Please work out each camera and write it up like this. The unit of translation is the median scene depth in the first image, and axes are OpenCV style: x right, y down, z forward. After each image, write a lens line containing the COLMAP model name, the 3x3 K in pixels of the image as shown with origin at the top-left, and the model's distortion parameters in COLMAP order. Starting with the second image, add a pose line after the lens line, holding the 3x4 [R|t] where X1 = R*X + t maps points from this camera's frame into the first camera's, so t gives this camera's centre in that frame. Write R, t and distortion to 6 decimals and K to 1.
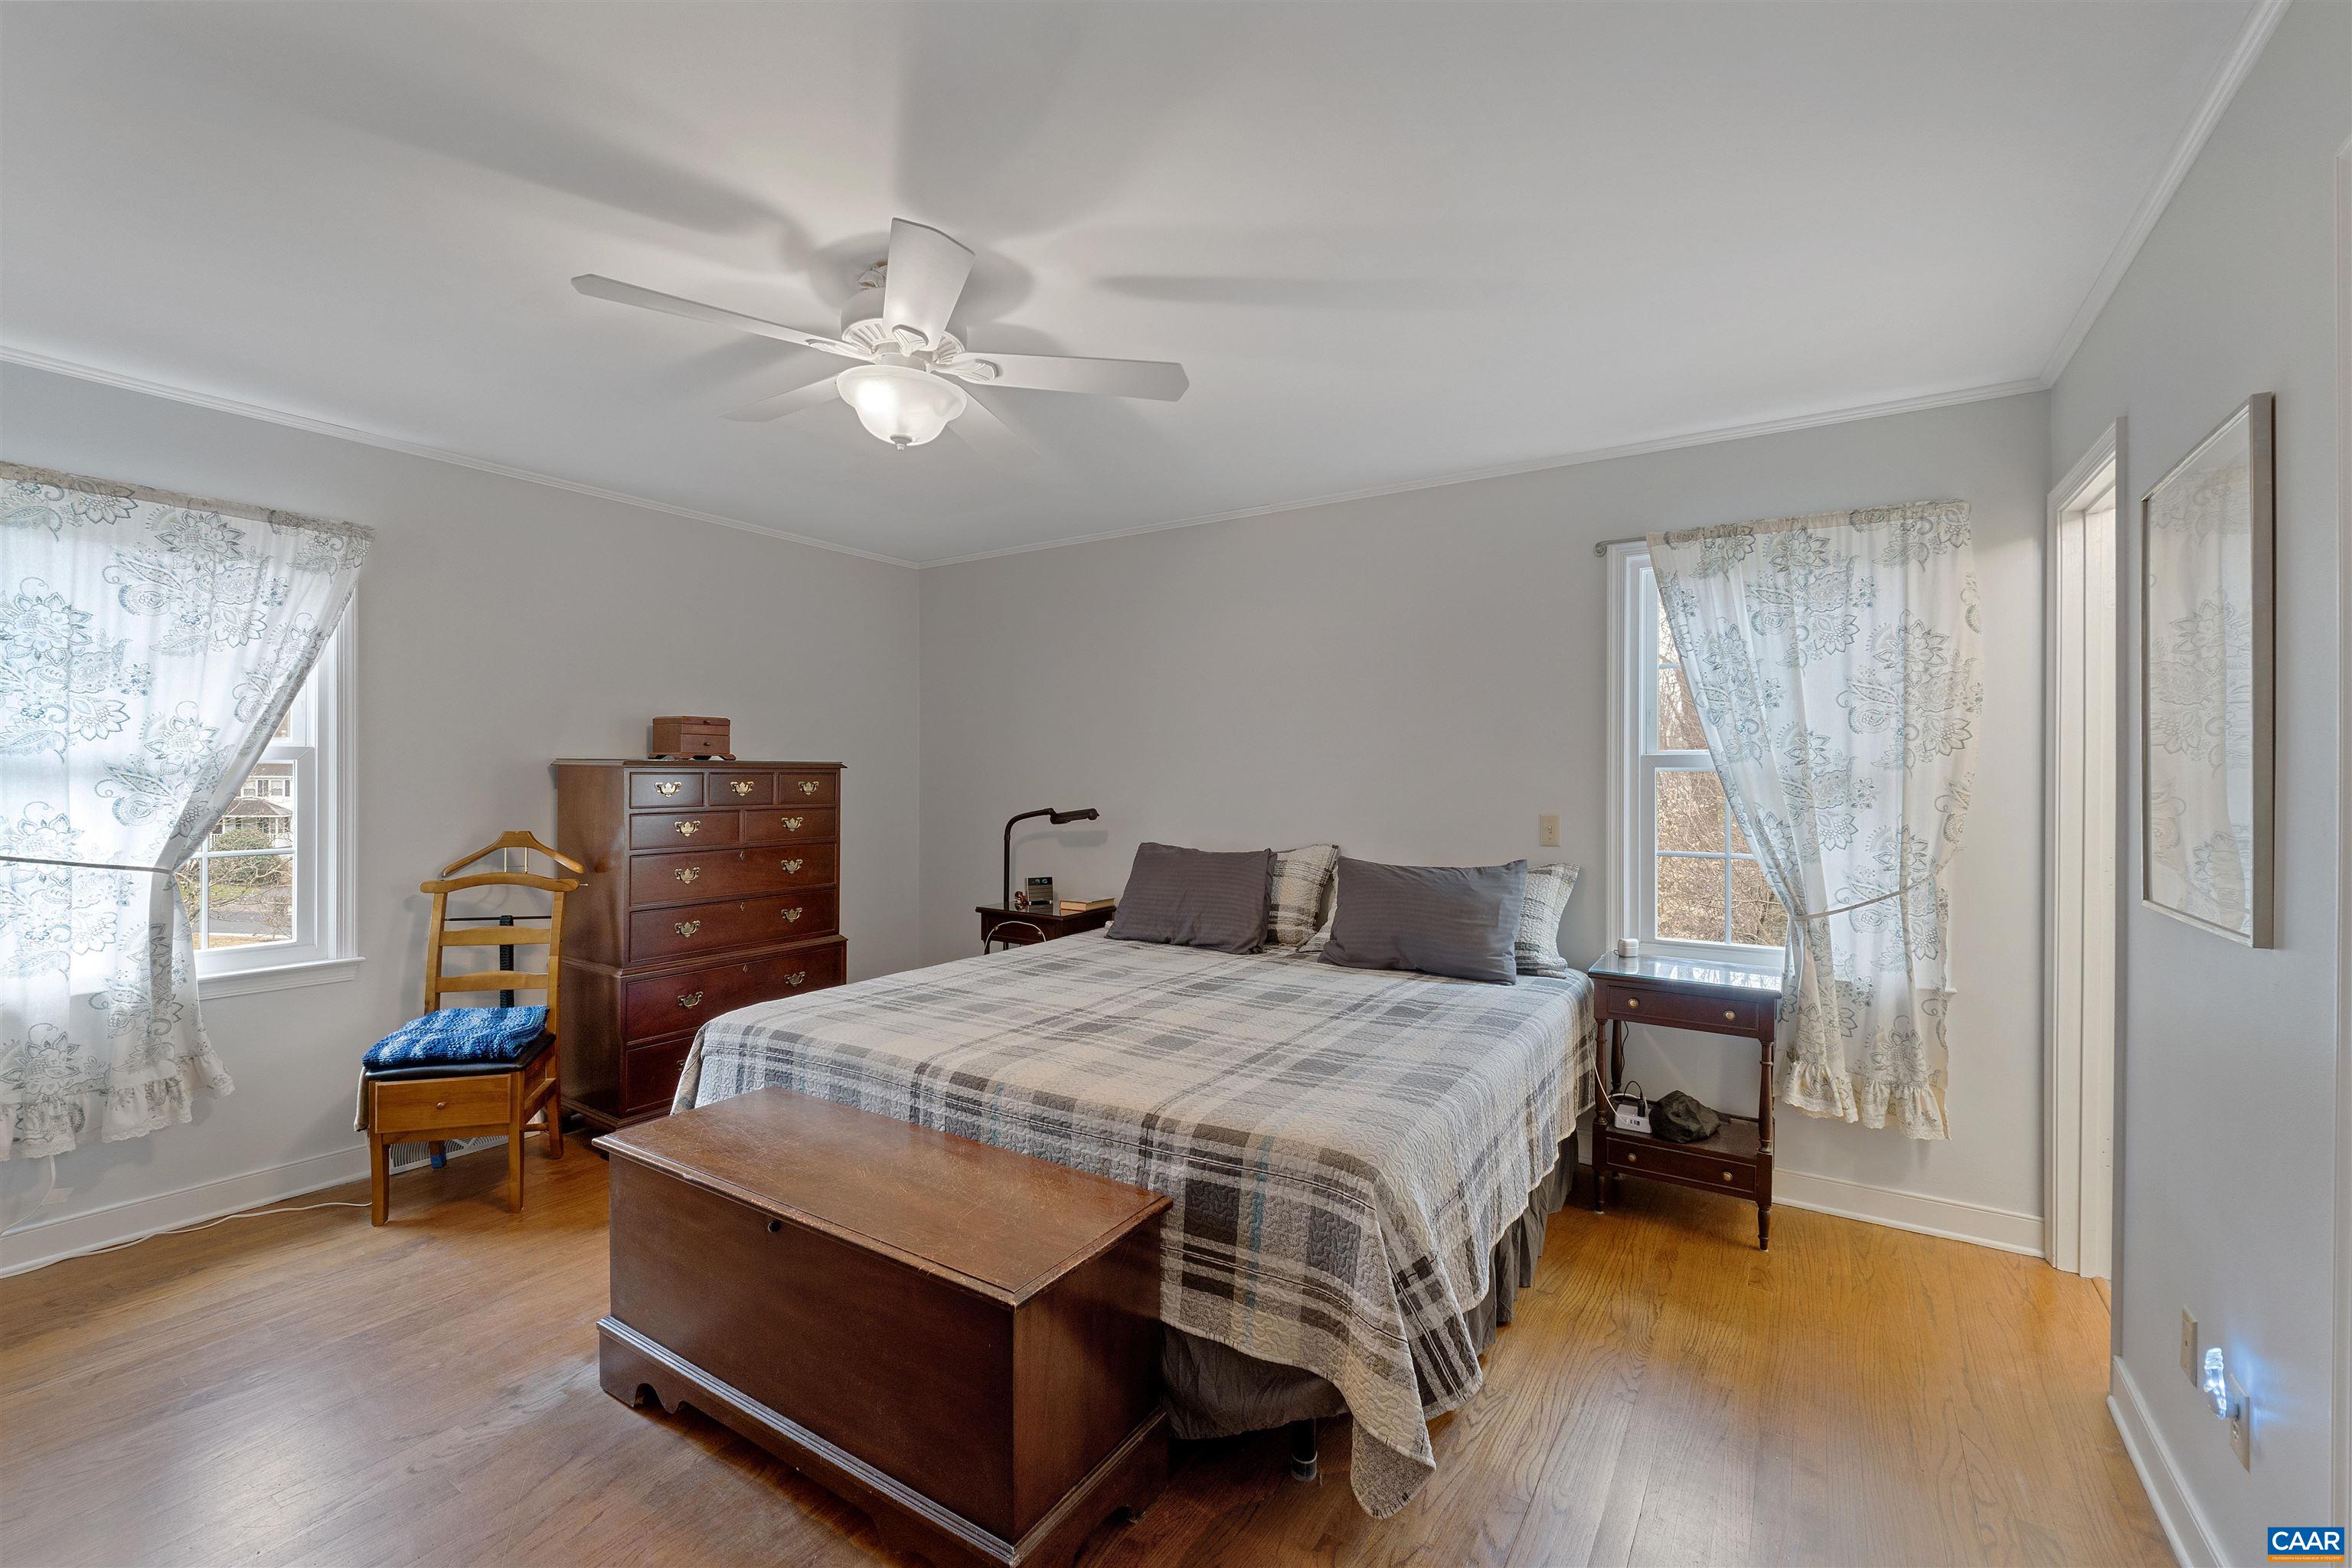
lens RADIAL K [[1002.1, 0, 1184.6], [0, 1002.1, 778.0], [0, 0, 1]] dist [-0.012341, 0.000286]
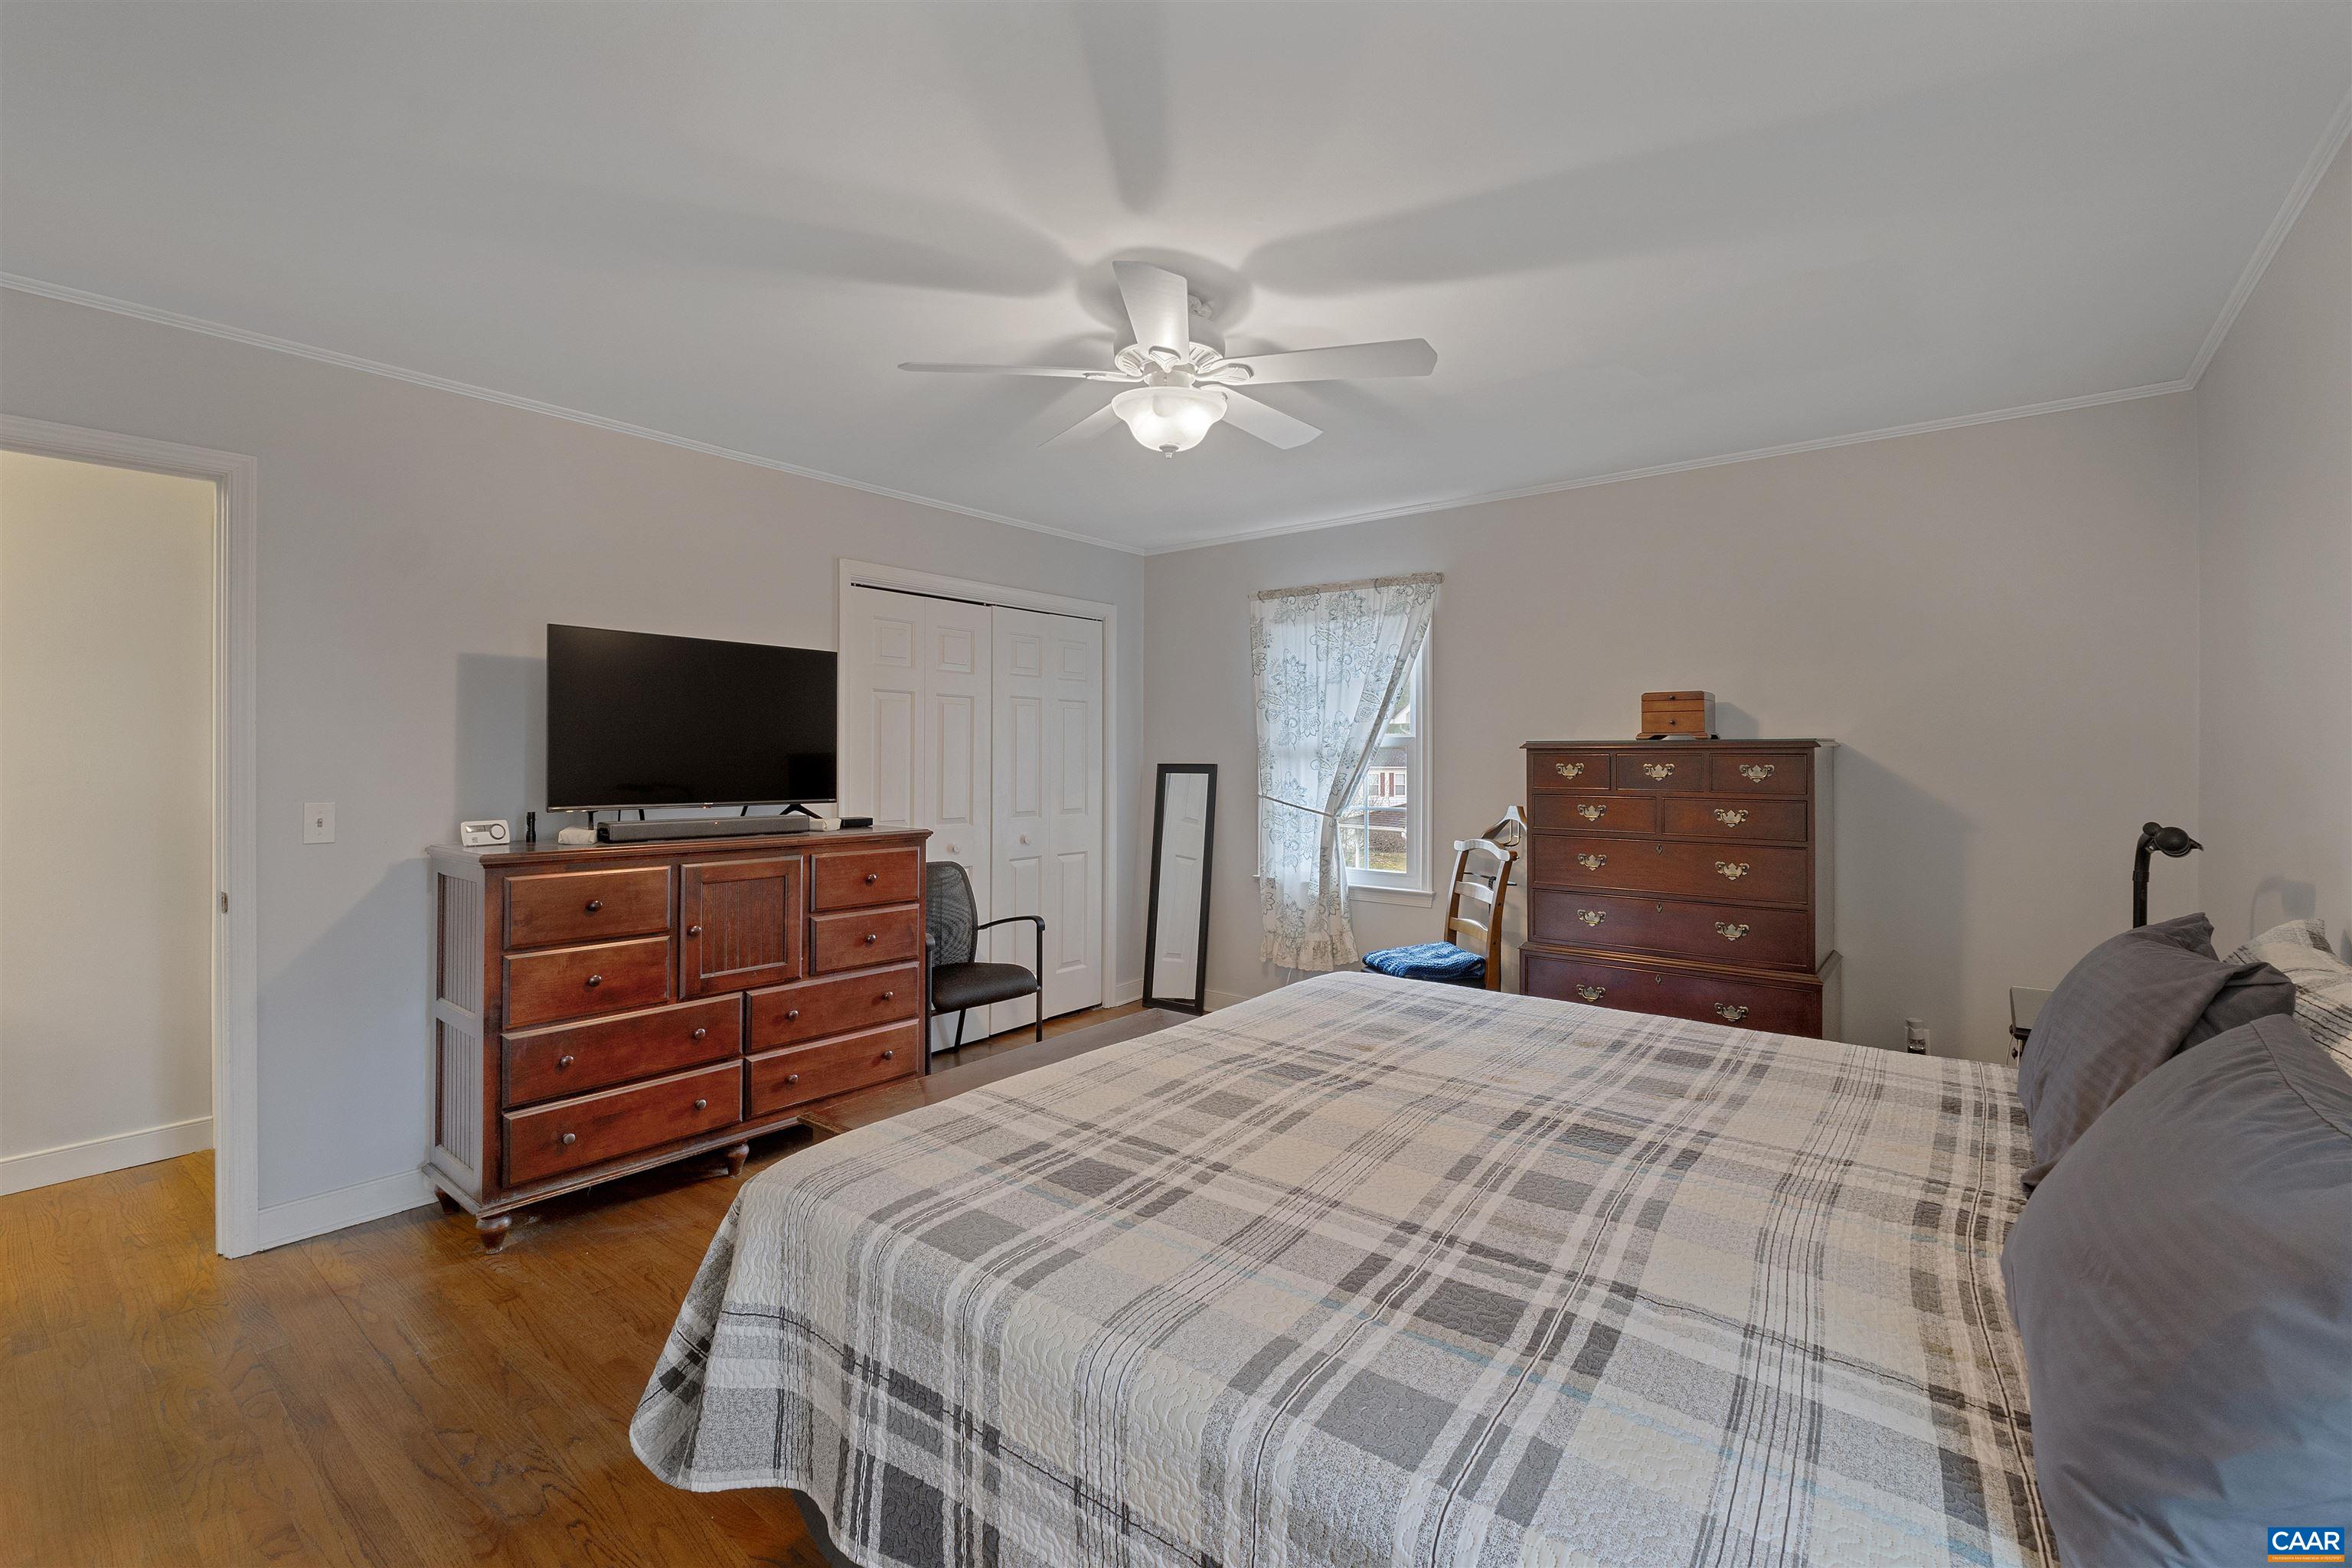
lens RADIAL K [[1002.1, 0, 1185.2], [0, 1002.1, 789.2], [0, 0, 1]] dist [-0.012341, 0.000286]
pose [[-0.049675, 0.032534, -0.998235, 0.636591], [0.004079, 0.999468, 0.032372, -0.006620], [0.998757, -0.002464, -0.049781, 0.839795]]
